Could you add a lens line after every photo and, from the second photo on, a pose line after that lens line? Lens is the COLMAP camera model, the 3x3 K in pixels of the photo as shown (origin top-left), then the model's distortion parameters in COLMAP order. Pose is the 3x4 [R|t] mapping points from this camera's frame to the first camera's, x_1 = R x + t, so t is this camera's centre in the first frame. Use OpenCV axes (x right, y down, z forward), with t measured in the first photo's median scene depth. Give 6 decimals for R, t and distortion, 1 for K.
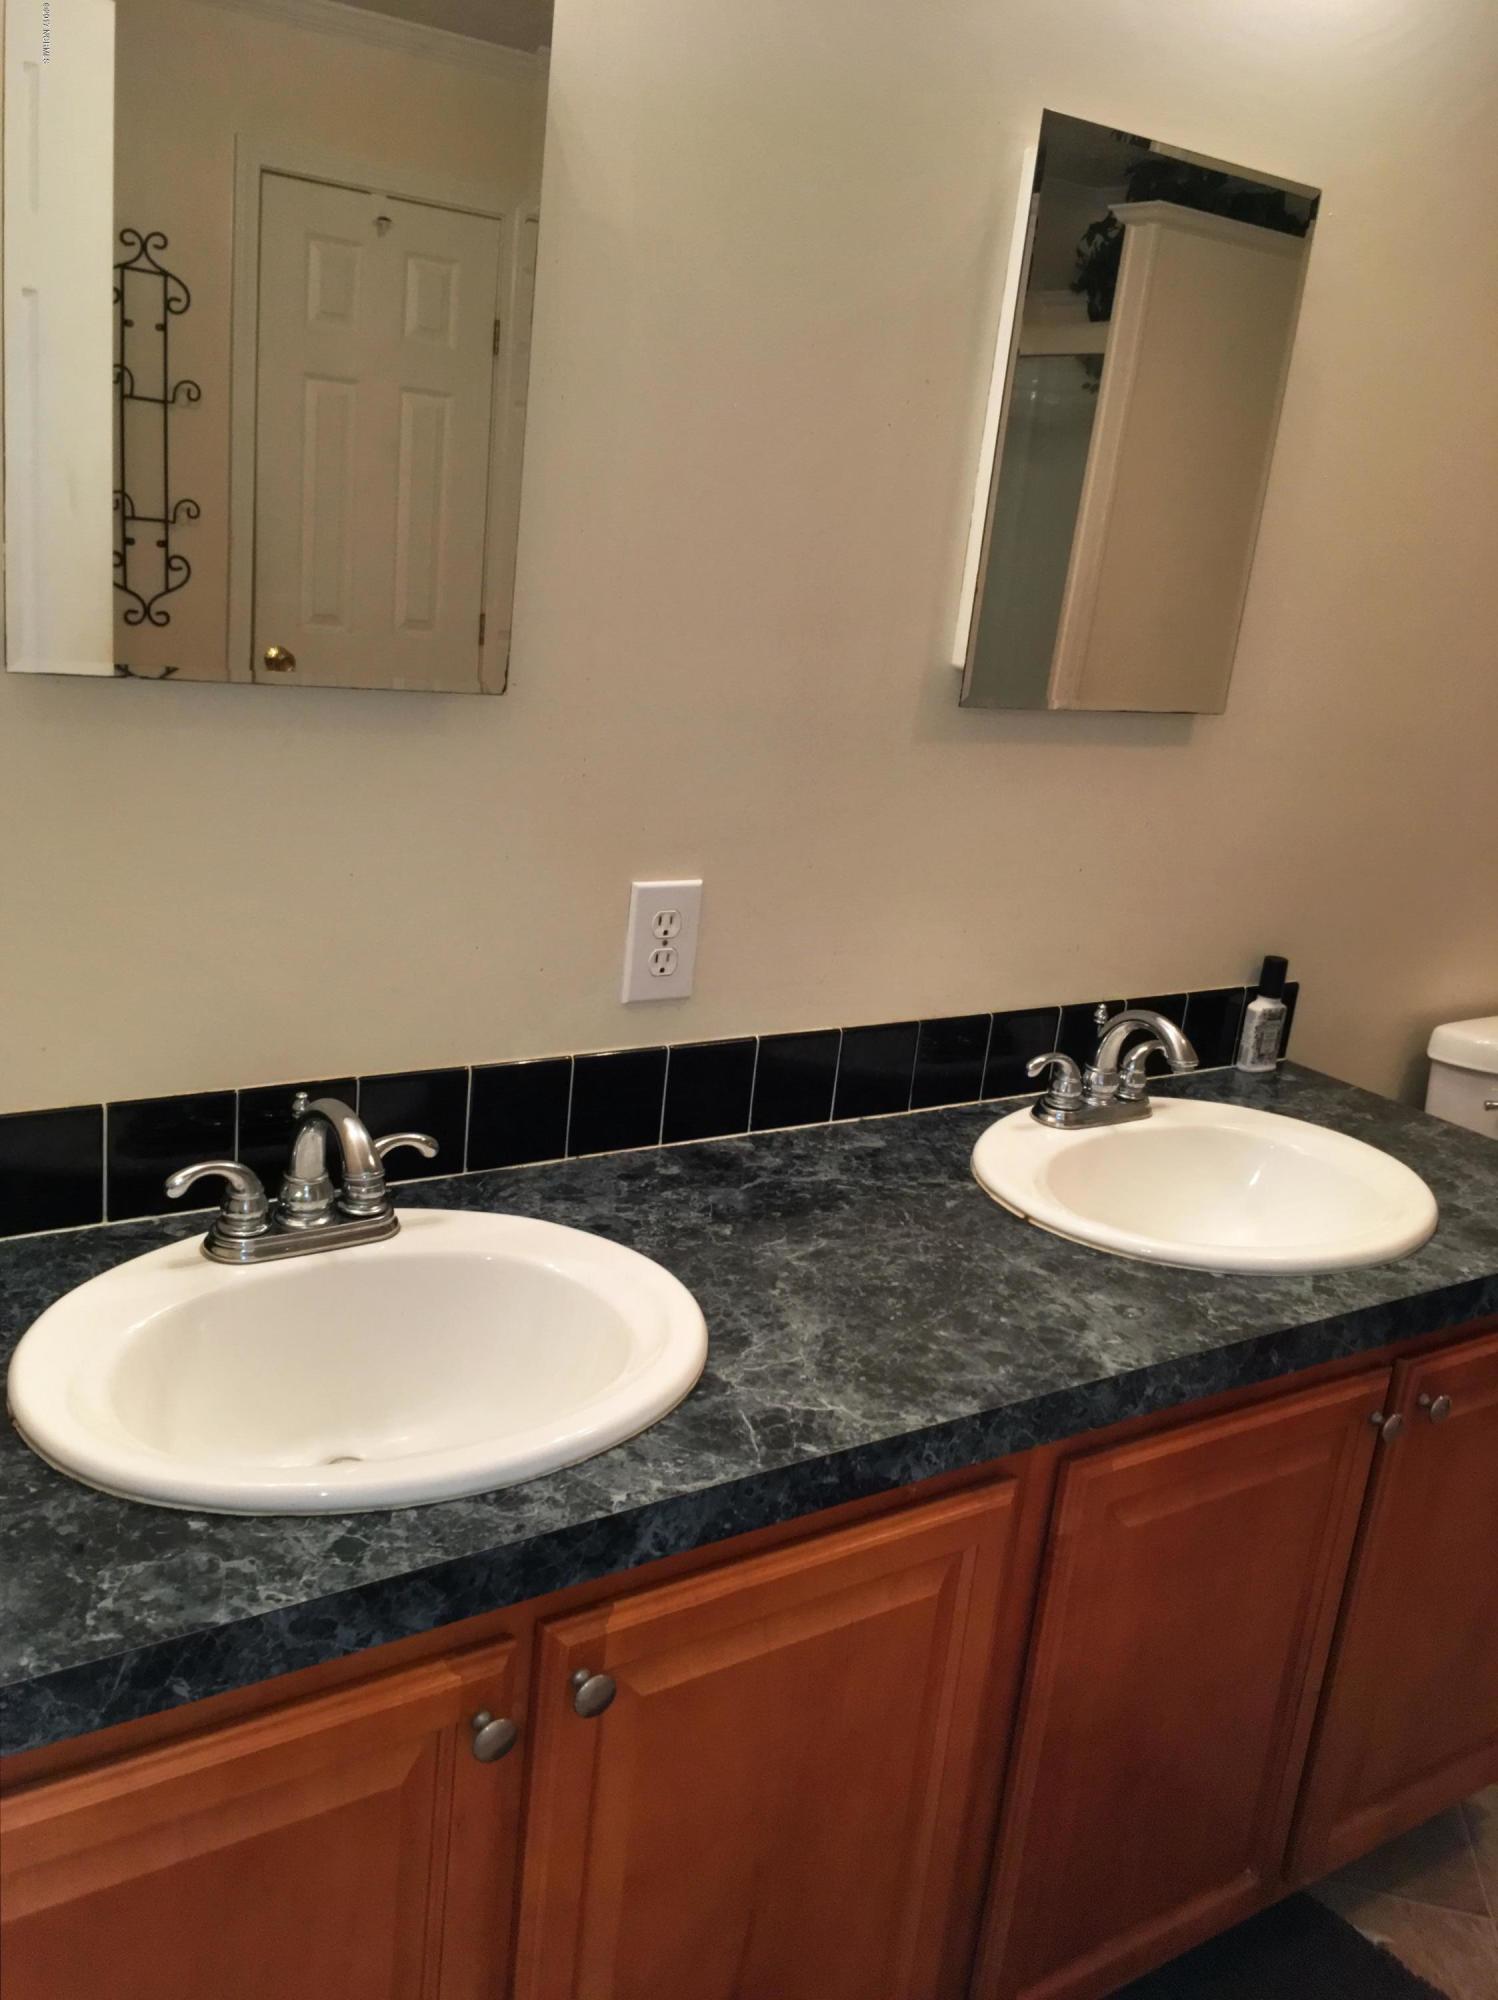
lens RADIAL K [[1713.1, 0, 756.7], [0, 1713.1, 1016.4], [0, 0, 1]] dist [0.075546, -0.104101]
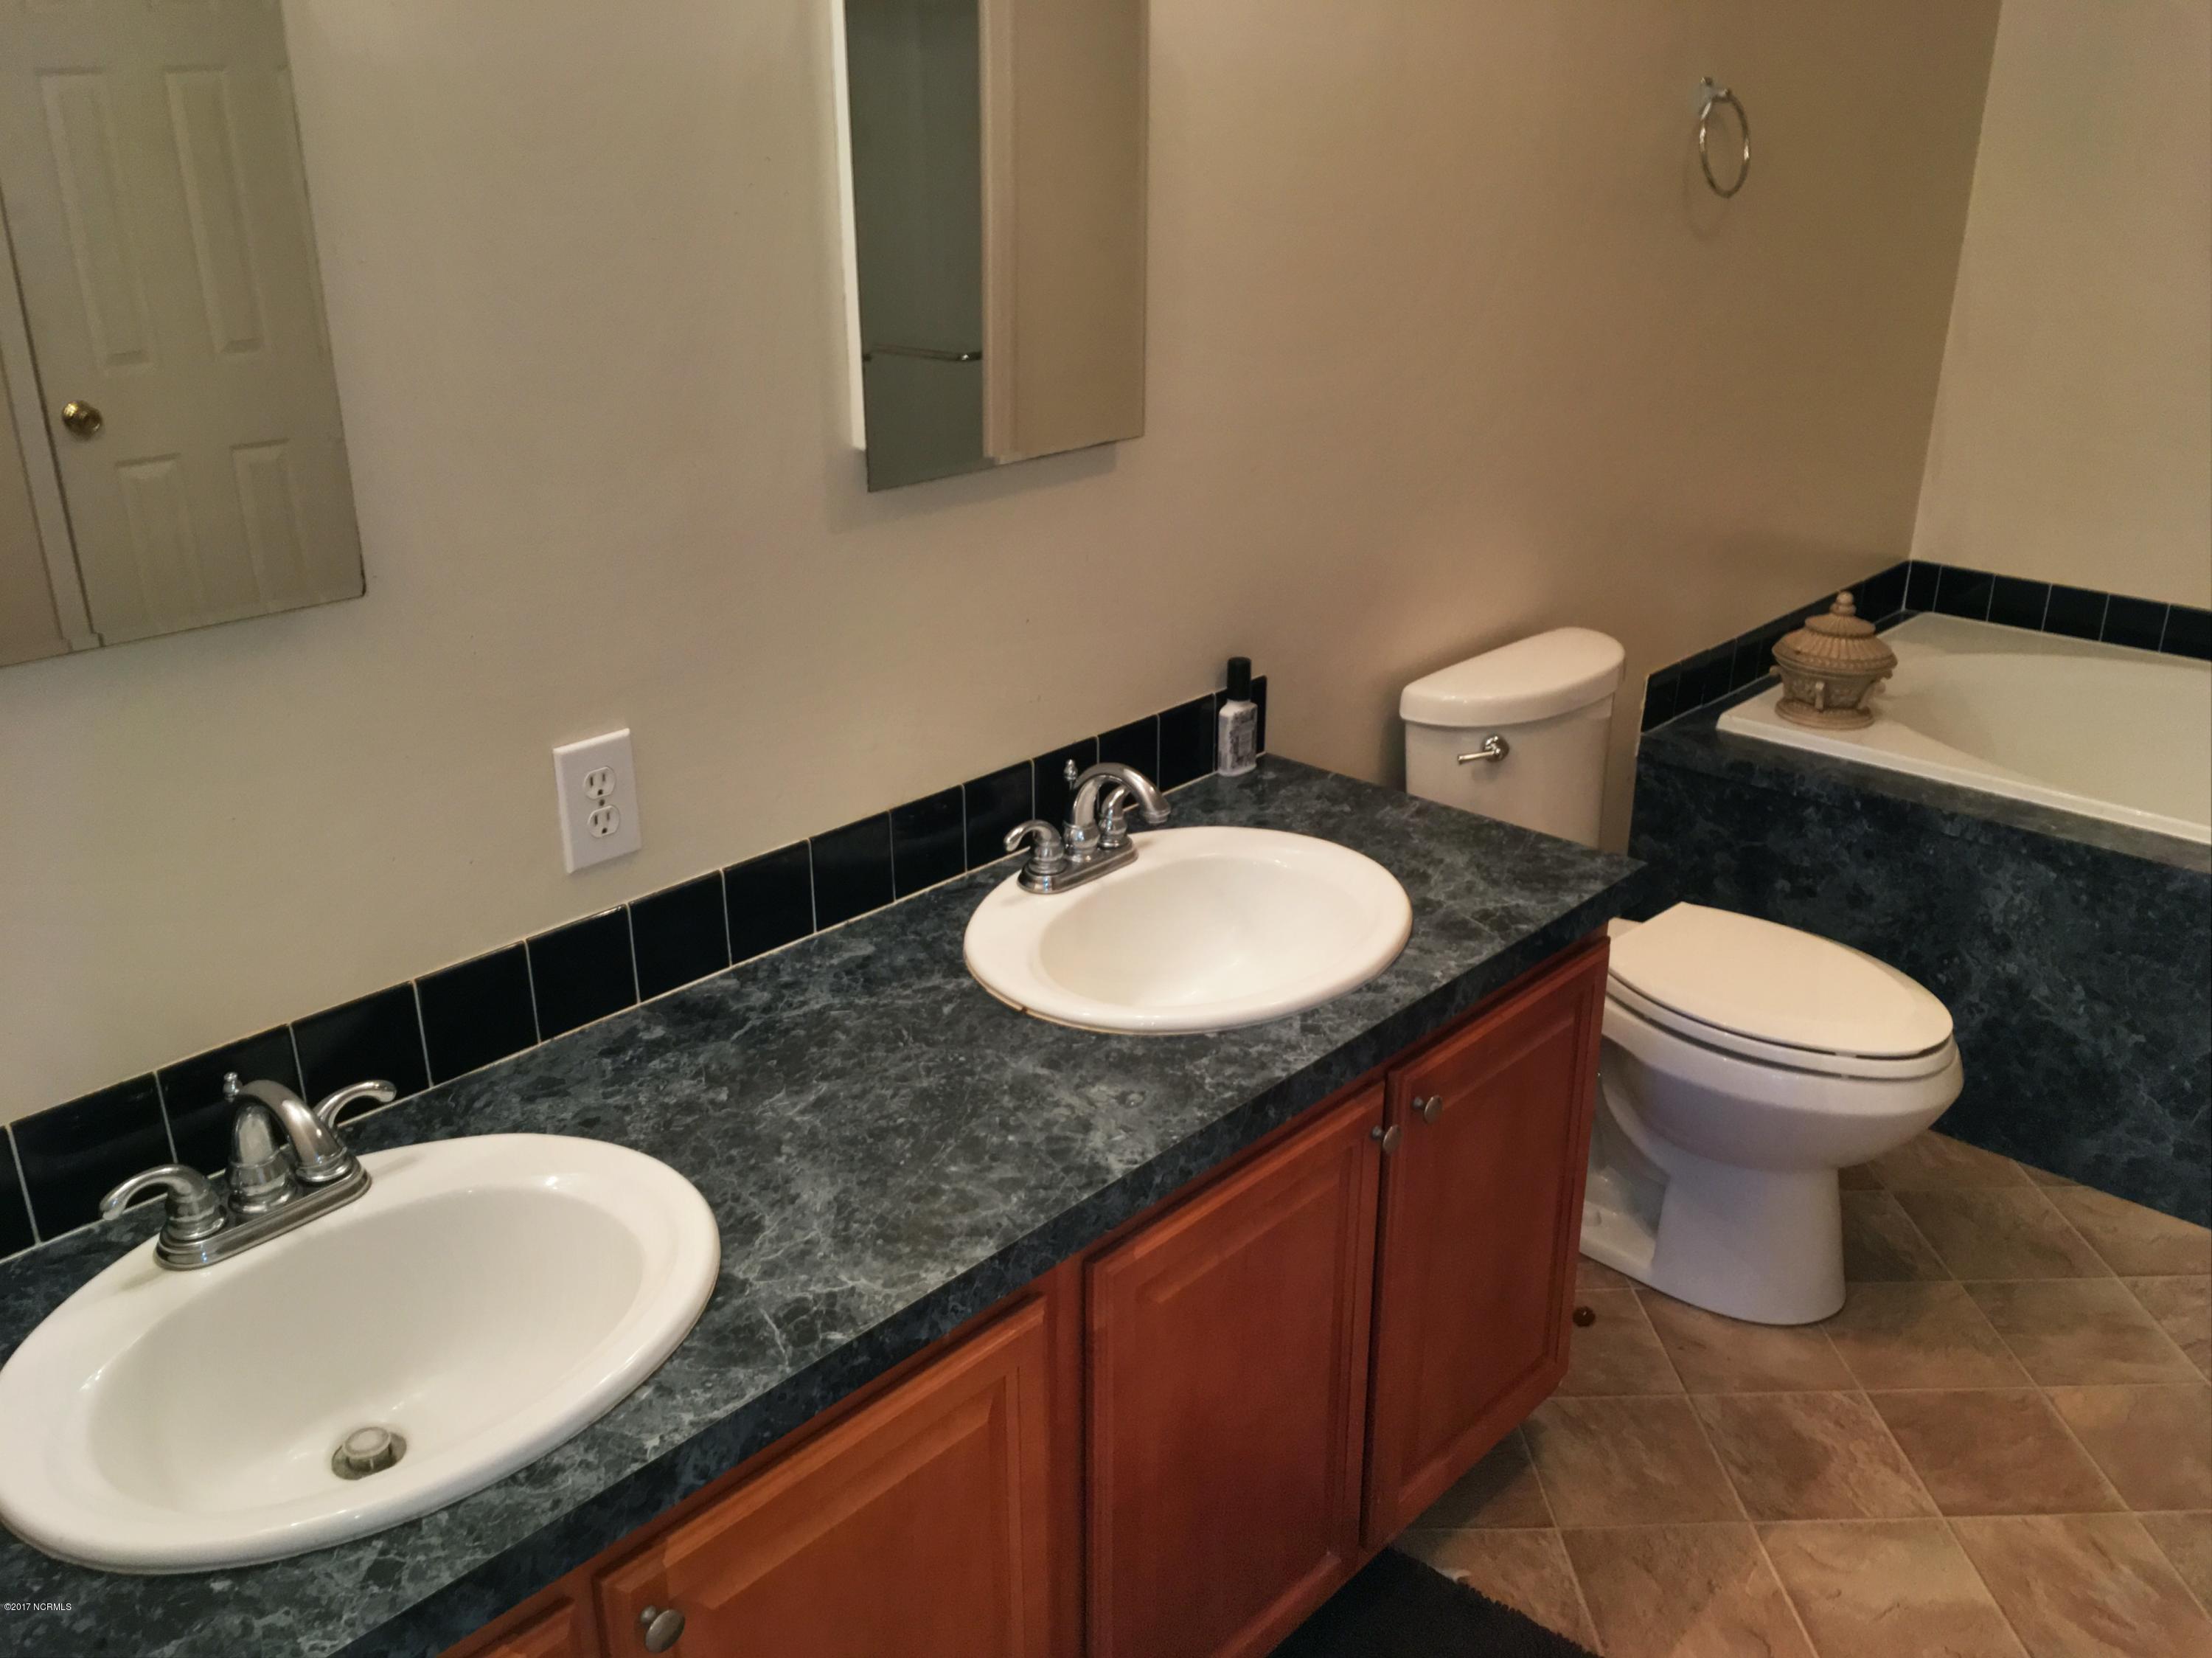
lens RADIAL K [[1894.9, 0, 1120.6], [0, 1894.9, 827.5], [0, 0, 1]] dist [0.075546, -0.104101]
pose [[0.968256, -0.182149, 0.171177, 0.044460], [0.160600, 0.978103, 0.132369, -0.132536], [-0.191540, -0.100676, 0.976308, -0.084082]]
